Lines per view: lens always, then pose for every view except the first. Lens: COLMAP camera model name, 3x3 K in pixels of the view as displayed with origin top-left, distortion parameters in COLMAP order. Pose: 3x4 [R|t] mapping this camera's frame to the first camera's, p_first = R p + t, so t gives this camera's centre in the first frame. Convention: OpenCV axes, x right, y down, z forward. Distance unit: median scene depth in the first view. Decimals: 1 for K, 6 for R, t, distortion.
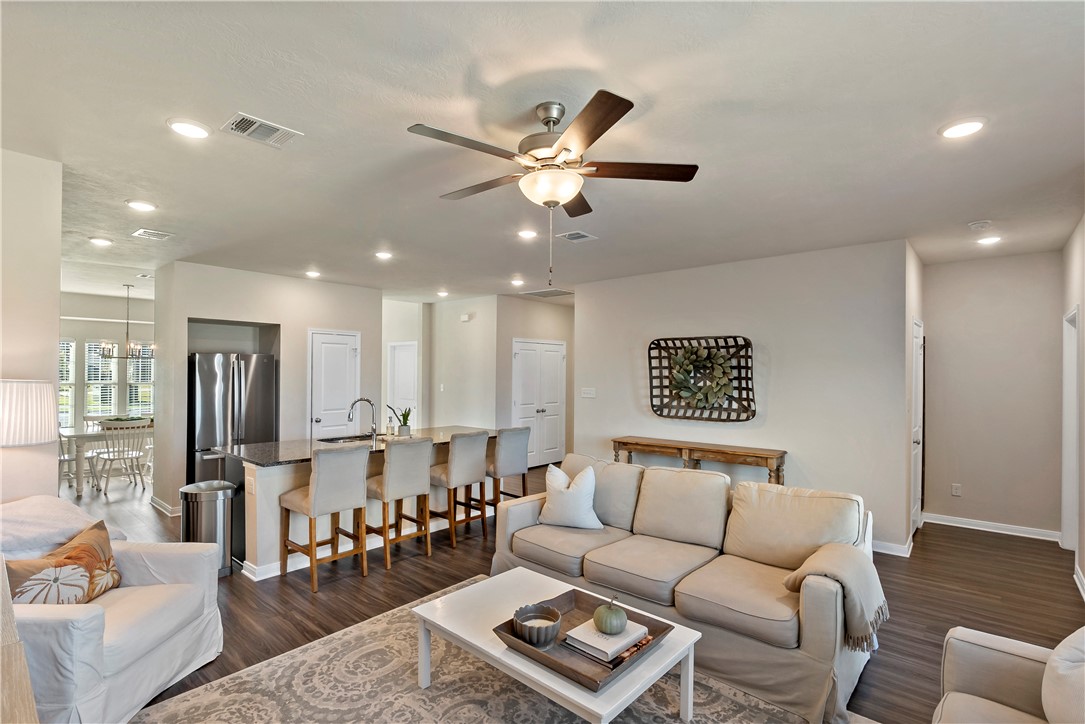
lens RADIAL K [[514.0, 0, 532.4], [0, 514.0, 366.8], [0, 0, 1]] dist [0.000276, 0.000447]
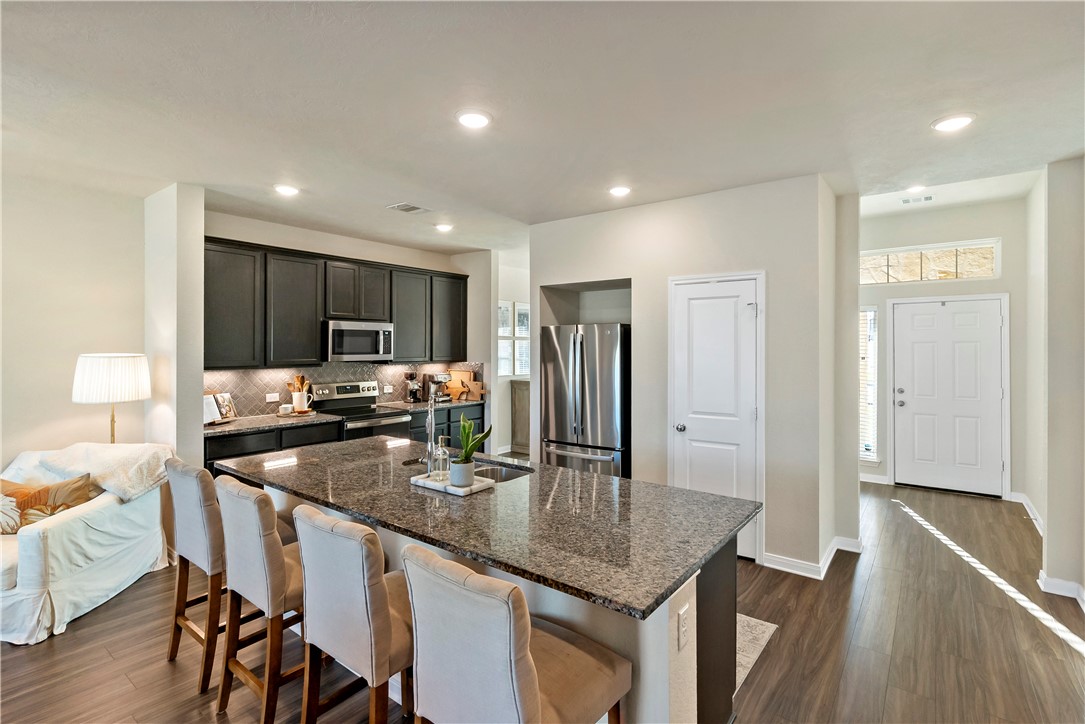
lens RADIAL K [[510.2, 0, 536.9], [0, 510.2, 344.6], [0, 0, 1]] dist [-0.000370, 0.000074]
pose [[0.066236, -0.007030, -0.997779, 0.194112], [0.009965, 0.999930, -0.006384, 0.009732], [0.997754, -0.009520, 0.066301, 0.891212]]
